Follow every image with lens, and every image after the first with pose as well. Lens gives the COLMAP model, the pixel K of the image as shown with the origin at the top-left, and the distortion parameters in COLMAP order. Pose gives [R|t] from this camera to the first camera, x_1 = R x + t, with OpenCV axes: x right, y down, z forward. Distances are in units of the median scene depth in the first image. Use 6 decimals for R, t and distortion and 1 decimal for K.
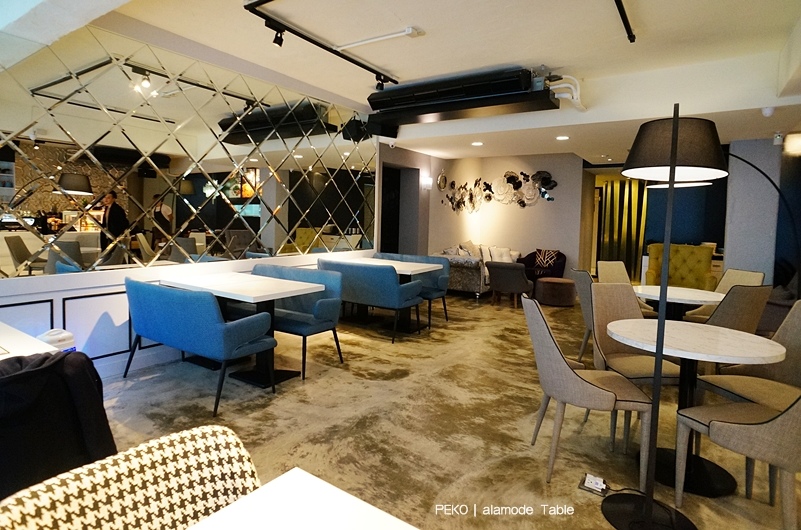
lens RADIAL K [[438.5, 0, 382.4], [0, 438.5, 254.8], [0, 0, 1]] dist [-0.024881, 0.000531]
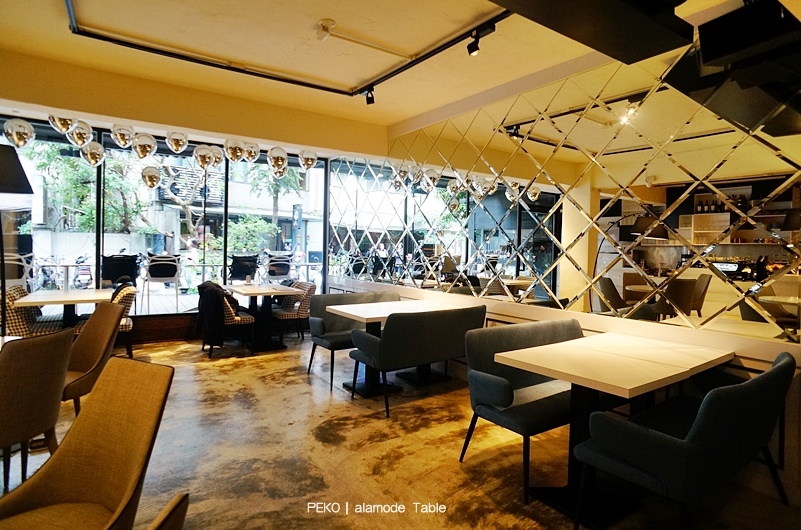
lens RADIAL K [[438.5, 0, 382.4], [0, 438.5, 254.8], [0, 0, 1]] dist [-0.024881, 0.000531]
pose [[-0.374063, -0.014249, -0.927294, 0.332712], [-0.104641, 0.994145, 0.026935, -0.042577], [0.921481, 0.107108, -0.373364, 0.596908]]
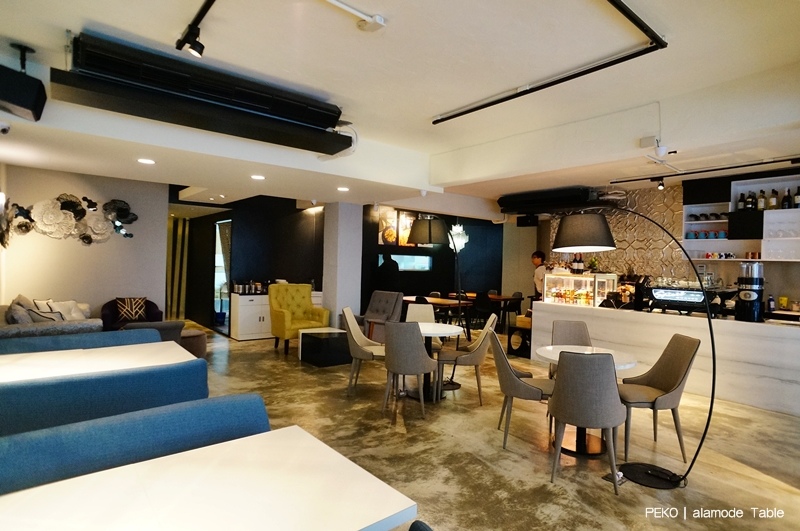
lens RADIAL K [[438.0, 0, 381.9], [0, 438.0, 255.3], [0, 0, 1]] dist [-0.024881, 0.000531]
pose [[0.286133, -0.001194, 0.958189, -0.255295], [0.063619, 0.997816, -0.017755, -0.046255], [-0.956076, 0.066039, 0.285584, 0.321522]]
